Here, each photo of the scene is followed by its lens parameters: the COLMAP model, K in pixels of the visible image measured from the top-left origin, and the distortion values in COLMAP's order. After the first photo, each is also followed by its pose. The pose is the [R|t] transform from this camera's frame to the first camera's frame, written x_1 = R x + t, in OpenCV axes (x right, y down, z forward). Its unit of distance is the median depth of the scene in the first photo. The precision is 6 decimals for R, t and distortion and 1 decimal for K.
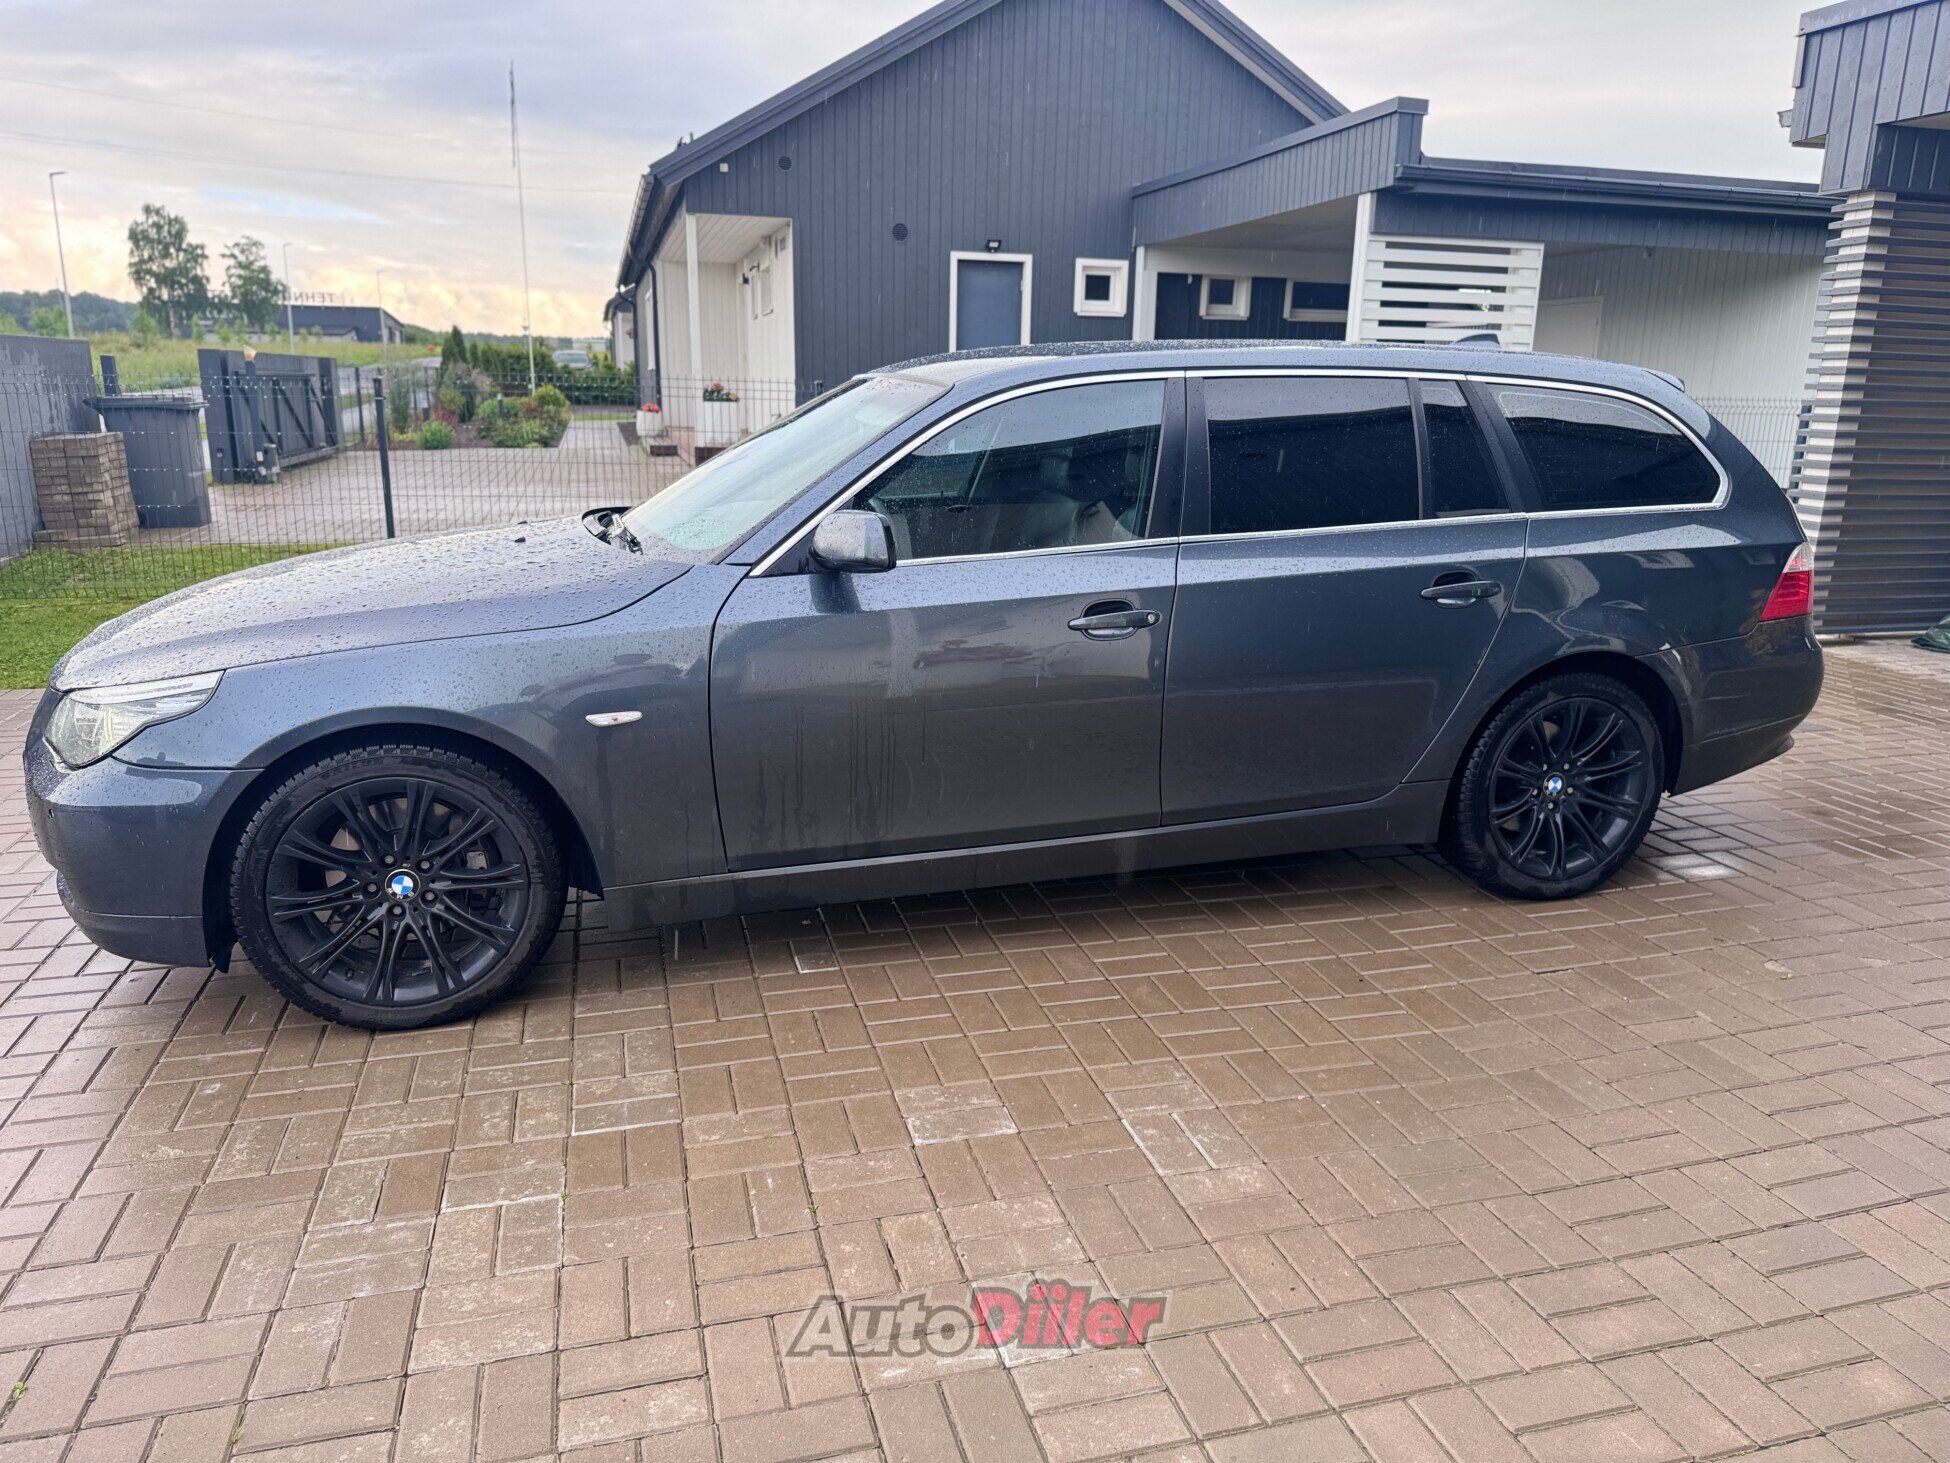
lens RADIAL K [[1384.5, 0, 993.9], [0, 1384.5, 736.8], [0, 0, 1]] dist [0.036475, -0.032612]
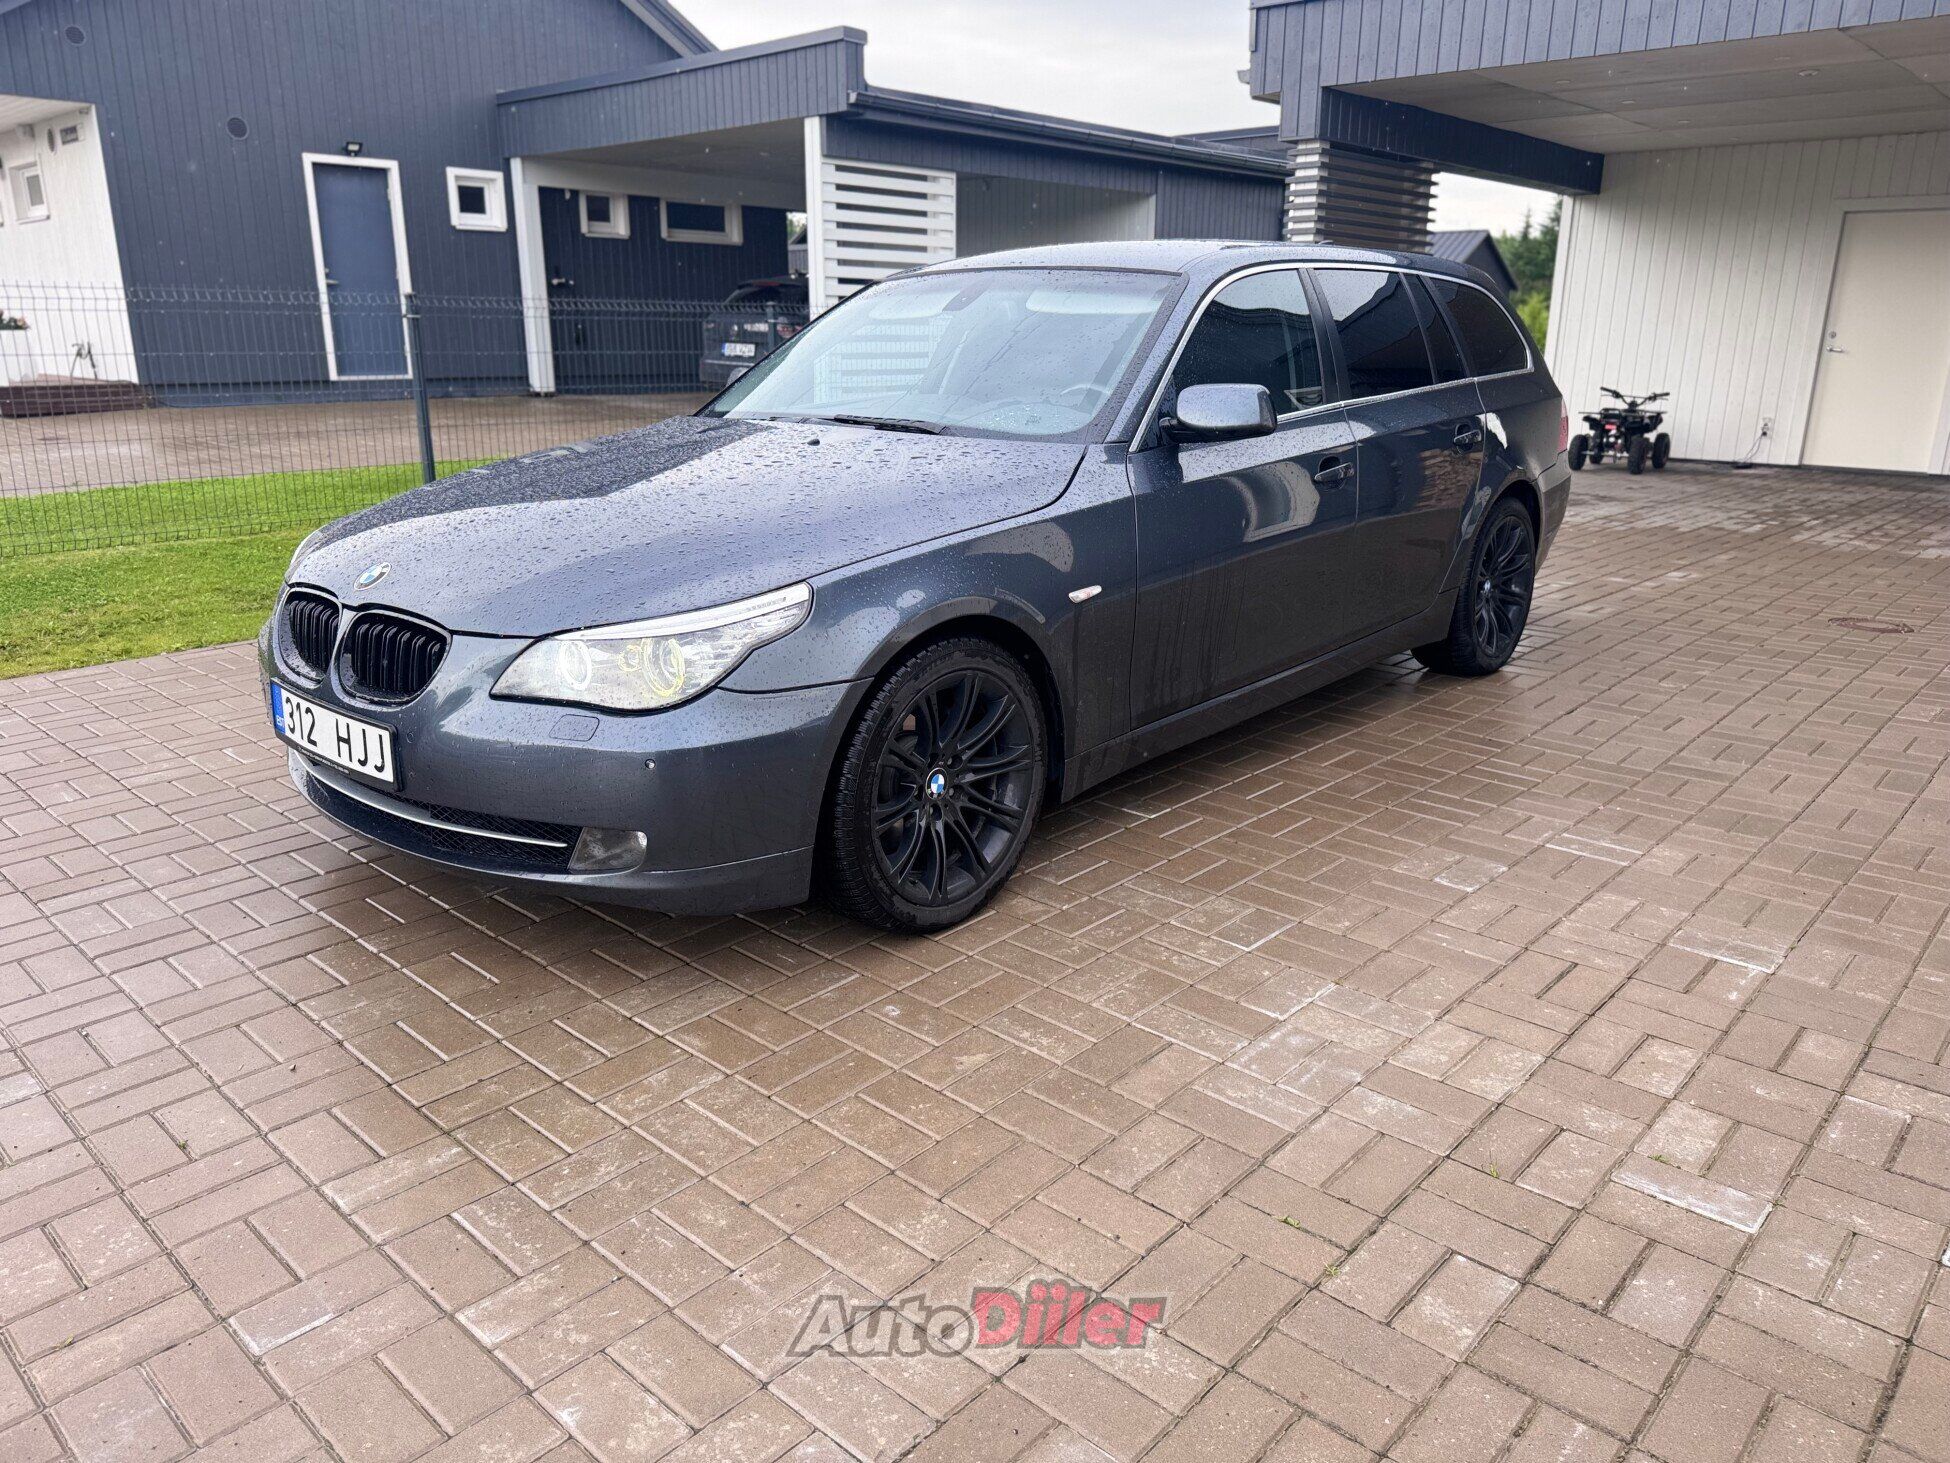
lens RADIAL K [[1384.5, 0, 979.5], [0, 1384.5, 722.5], [0, 0, 1]] dist [0.036475, -0.032612]
pose [[0.854151, -0.158446, 0.495298, -0.221211], [0.139201, 0.987359, 0.075801, -0.001906], [-0.501047, 0.004201, 0.865410, 0.032512]]
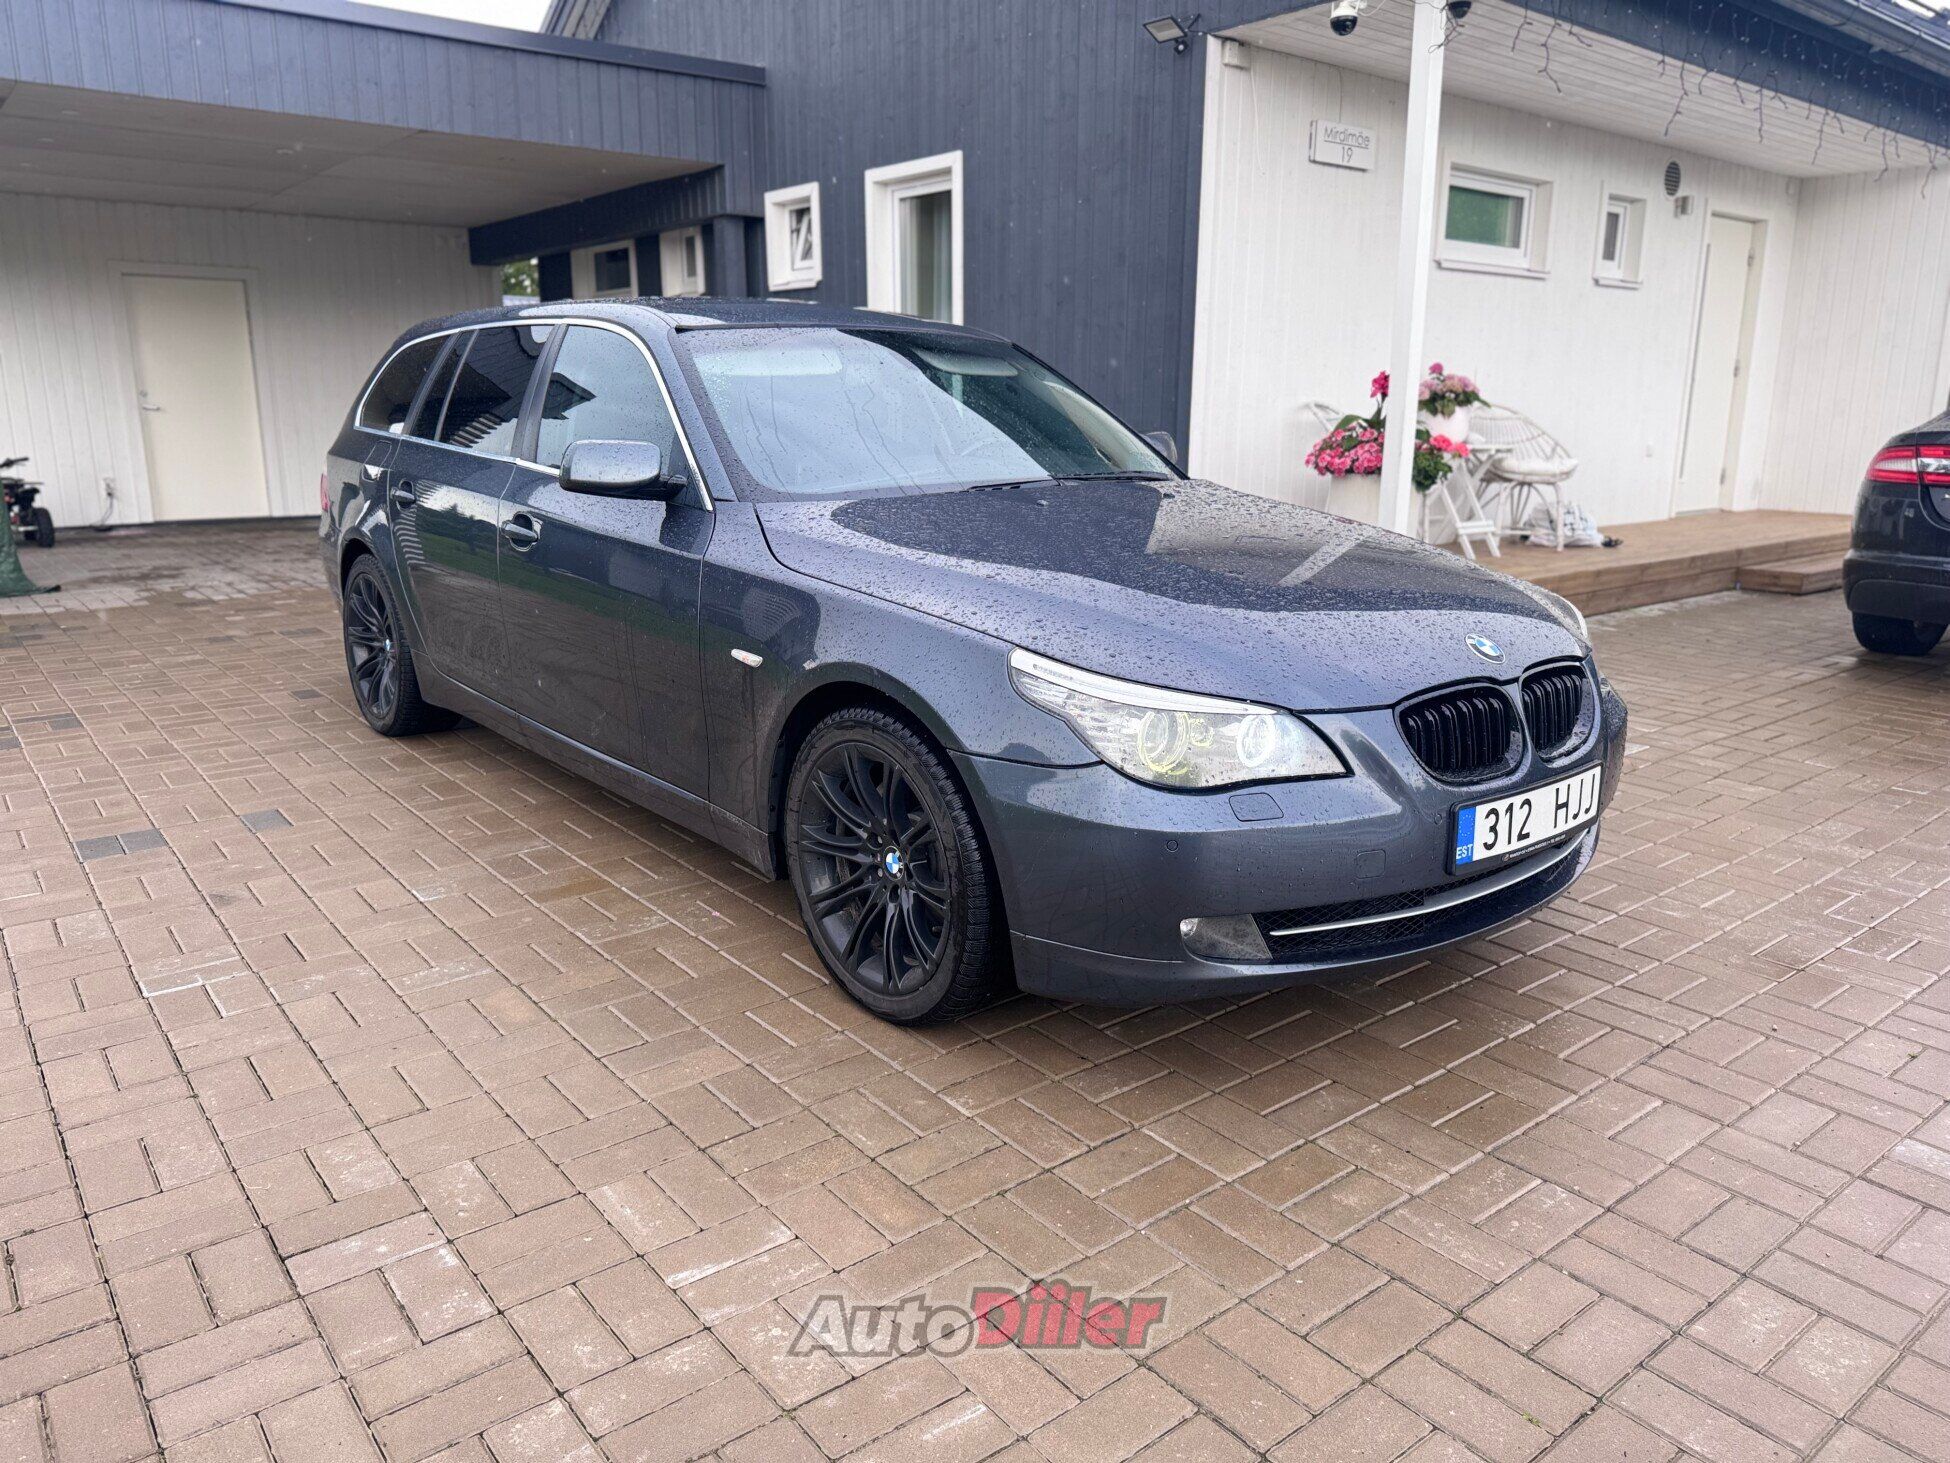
lens RADIAL K [[1384.5, 0, 967.7], [0, 1384.5, 731.6], [0, 0, 1]] dist [0.036475, -0.032612]
pose [[-0.388695, -0.238735, 0.889900, -0.358659], [0.216360, 0.915190, 0.340022, -0.105532], [-0.895603, 0.324704, -0.304077, 0.440761]]
